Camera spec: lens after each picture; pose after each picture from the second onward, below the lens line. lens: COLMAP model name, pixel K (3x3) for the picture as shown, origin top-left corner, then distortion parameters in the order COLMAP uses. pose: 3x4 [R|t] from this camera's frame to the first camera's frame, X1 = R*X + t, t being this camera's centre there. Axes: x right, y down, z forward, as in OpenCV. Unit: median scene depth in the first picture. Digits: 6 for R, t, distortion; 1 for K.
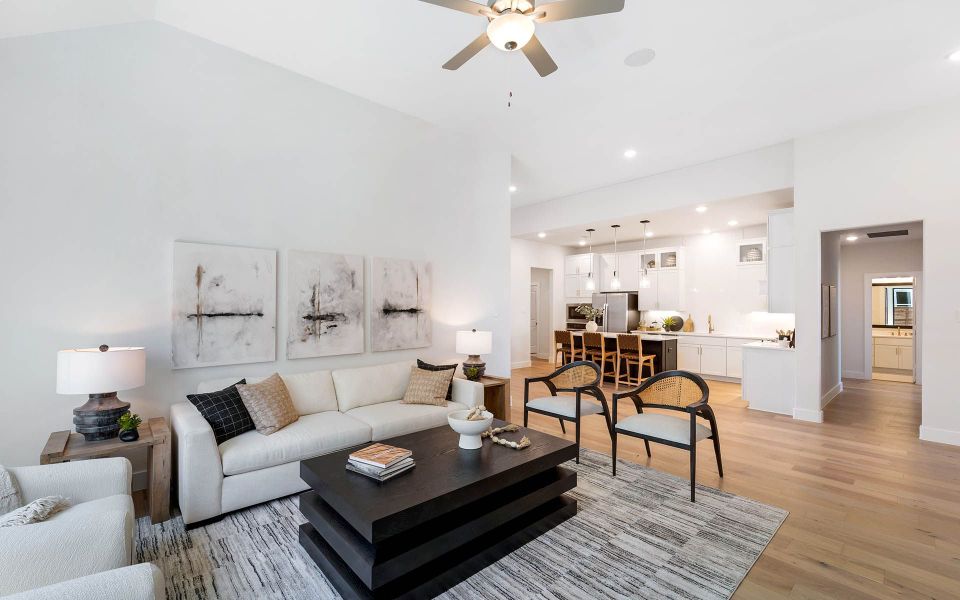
lens RADIAL K [[394.5, 0, 478.0], [0, 394.5, 304.7], [0, 0, 1]] dist [-0.001004, -0.000113]
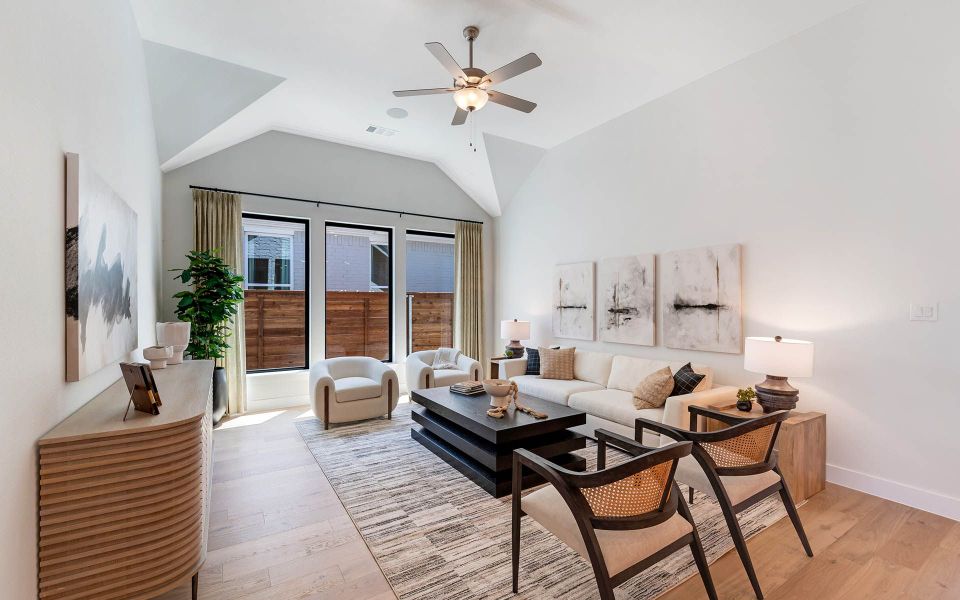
lens RADIAL K [[397.1, 0, 472.4], [0, 397.1, 304.2], [0, 0, 1]] dist [0.001083, 0.000124]
pose [[-0.166637, 0.002468, -0.986015, 0.850507], [0.004135, 0.999990, 0.001804, 0.007497], [0.986010, -0.003777, -0.166645, 0.729675]]
